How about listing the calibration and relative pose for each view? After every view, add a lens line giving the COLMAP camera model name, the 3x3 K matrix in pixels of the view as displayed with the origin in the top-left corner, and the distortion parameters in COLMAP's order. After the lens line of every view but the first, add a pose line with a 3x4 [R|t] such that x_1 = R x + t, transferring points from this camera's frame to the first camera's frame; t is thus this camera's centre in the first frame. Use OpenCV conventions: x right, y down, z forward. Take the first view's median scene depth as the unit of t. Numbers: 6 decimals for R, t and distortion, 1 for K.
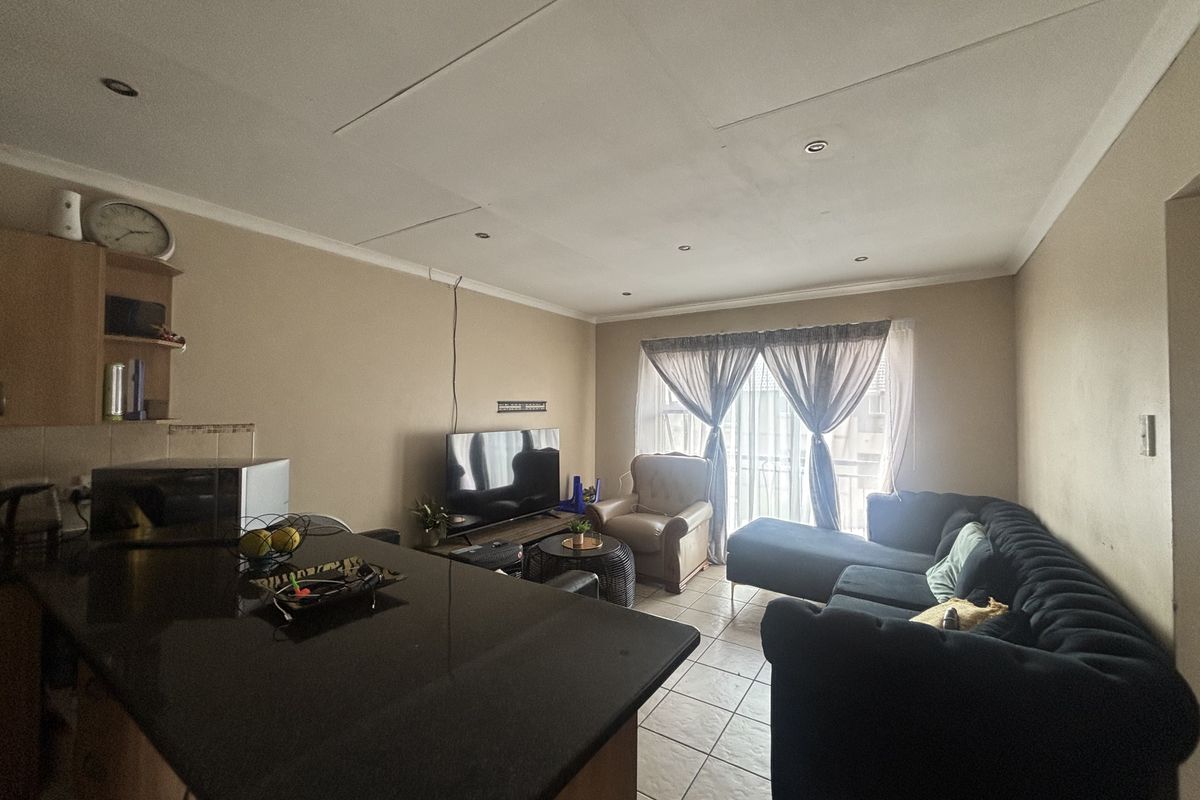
lens RADIAL K [[487.2, 0, 600.0], [0, 487.2, 400.0], [0, 0, 1]] dist [0.000000, 0.000076]
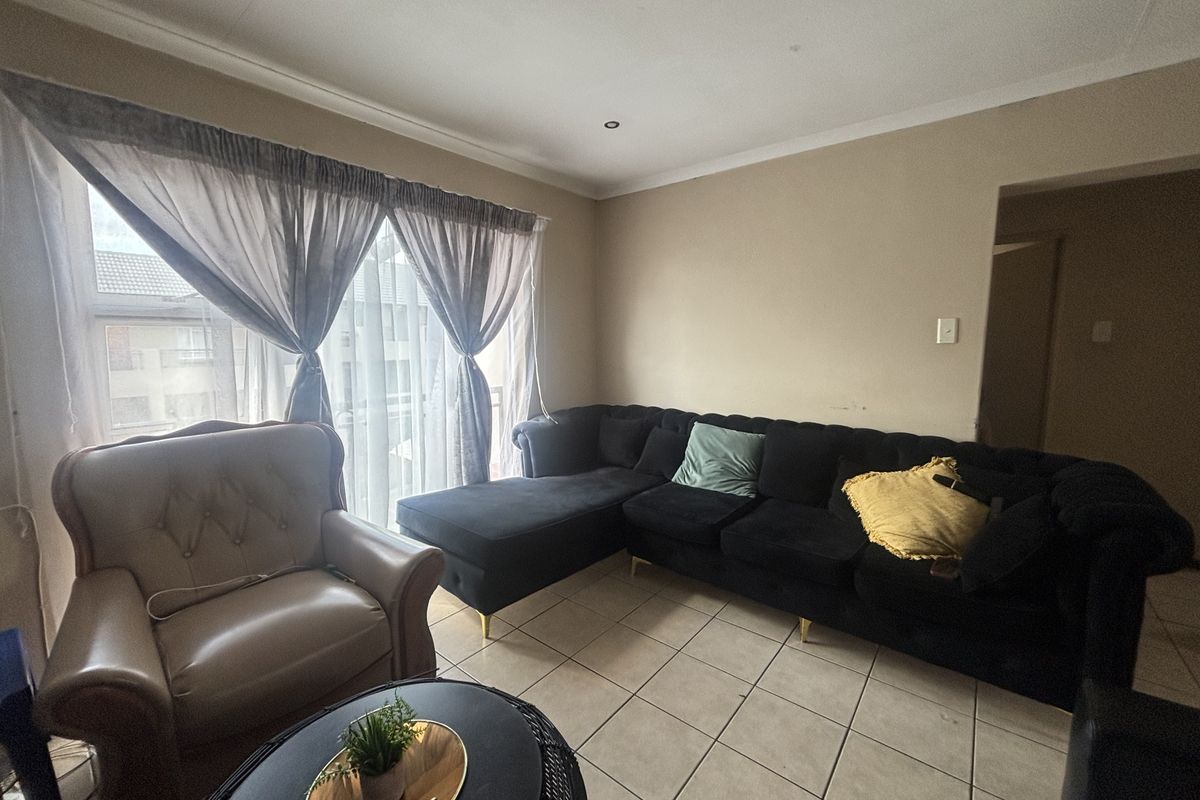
lens RADIAL K [[487.2, 0, 600.0], [0, 487.2, 400.0], [0, 0, 1]] dist [0.000000, 0.000076]
pose [[0.087269, -0.128862, 0.987815, -0.455123], [-0.017041, 0.991260, 0.130817, 0.069167], [-0.996039, -0.028249, 0.084311, 1.409408]]
